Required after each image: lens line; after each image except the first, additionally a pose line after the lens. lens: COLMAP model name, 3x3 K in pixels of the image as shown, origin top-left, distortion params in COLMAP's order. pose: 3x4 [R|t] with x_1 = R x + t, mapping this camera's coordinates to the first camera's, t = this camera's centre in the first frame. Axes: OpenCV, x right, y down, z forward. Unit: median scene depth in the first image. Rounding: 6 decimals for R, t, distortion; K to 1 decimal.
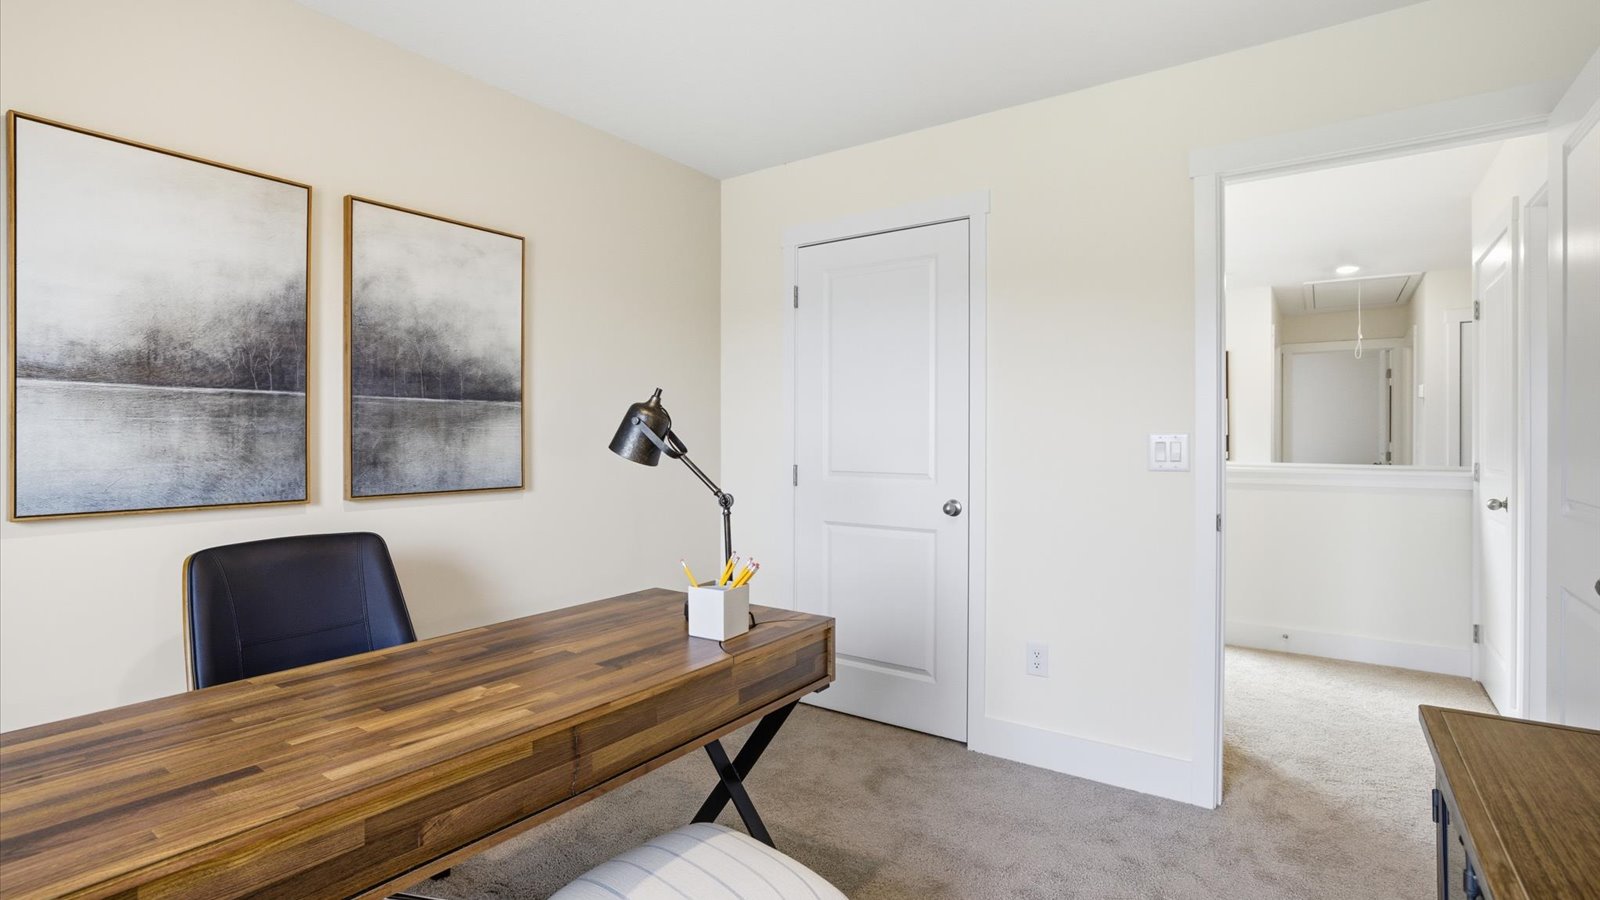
lens RADIAL K [[743.8, 0, 798.8], [0, 743.8, 433.7], [0, 0, 1]] dist [-0.040325, 0.022931]
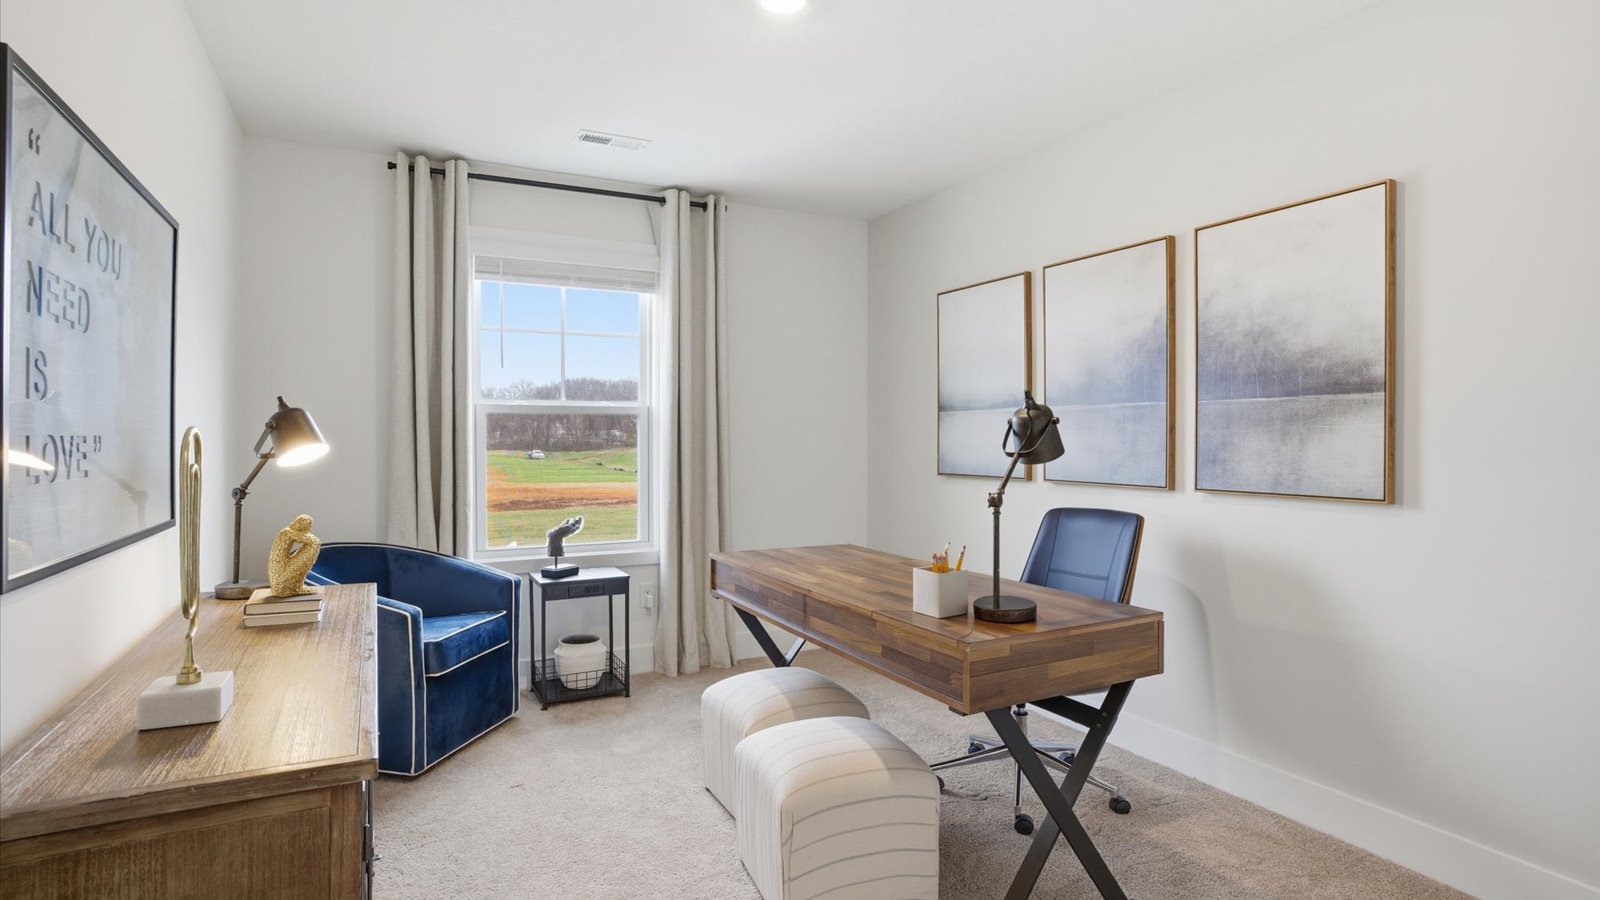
lens RADIAL K [[743.8, 0, 798.8], [0, 743.8, 433.7], [0, 0, 1]] dist [-0.040325, 0.022931]
pose [[-0.405187, -0.013226, -0.914138, 0.650123], [-0.003387, 0.999910, -0.012966, 0.014946], [0.914228, -0.002157, -0.405195, 0.831147]]
